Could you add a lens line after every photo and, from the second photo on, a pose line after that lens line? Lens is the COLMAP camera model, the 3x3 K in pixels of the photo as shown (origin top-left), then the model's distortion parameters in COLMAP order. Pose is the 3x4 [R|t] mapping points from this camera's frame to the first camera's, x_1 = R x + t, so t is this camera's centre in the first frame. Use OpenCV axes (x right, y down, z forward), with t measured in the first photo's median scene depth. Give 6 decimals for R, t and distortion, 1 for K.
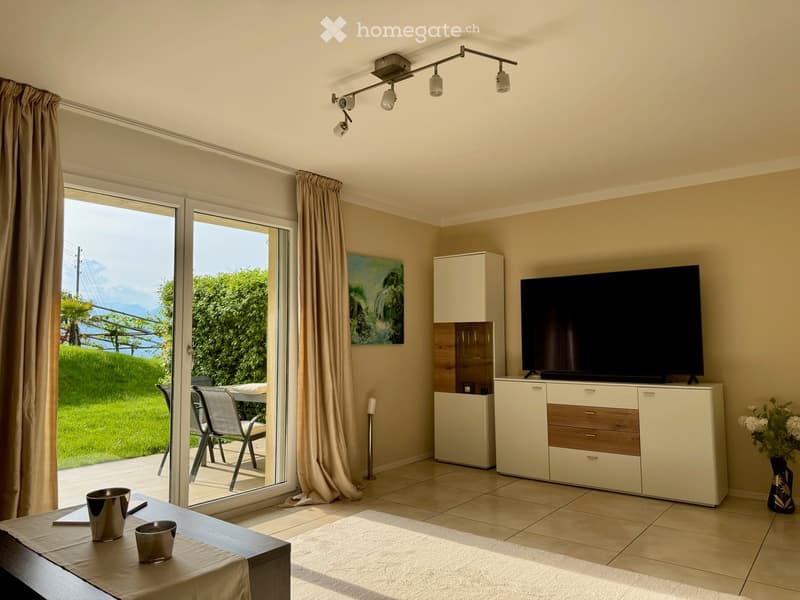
lens RADIAL K [[551.6, 0, 400.5], [0, 551.6, 295.7], [0, 0, 1]] dist [0.050106, -0.008233]
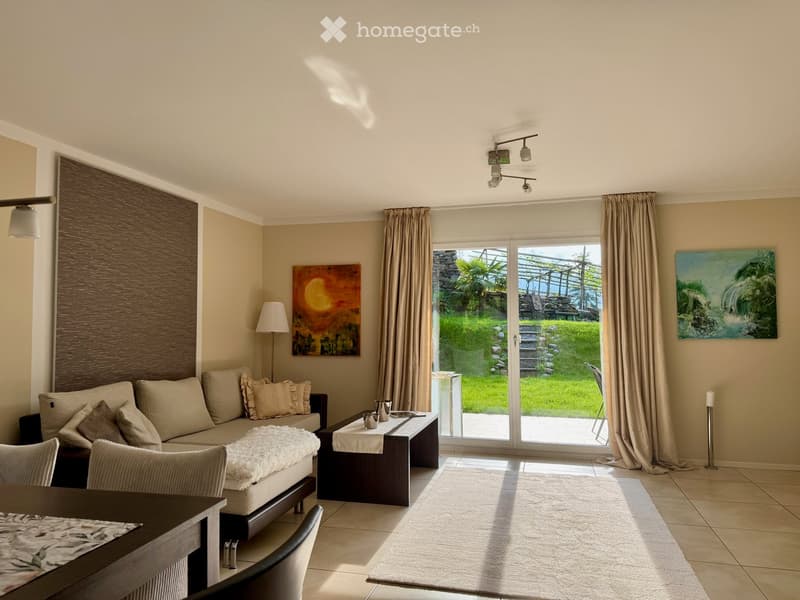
lens RADIAL K [[551.6, 0, 402.3], [0, 551.6, 302.0], [0, 0, 1]] dist [0.050106, -0.008233]
pose [[0.415123, -0.029417, -0.909290, 0.632906], [0.074370, 0.997229, 0.001691, -0.022157], [0.906721, -0.068326, 0.416160, 0.063652]]
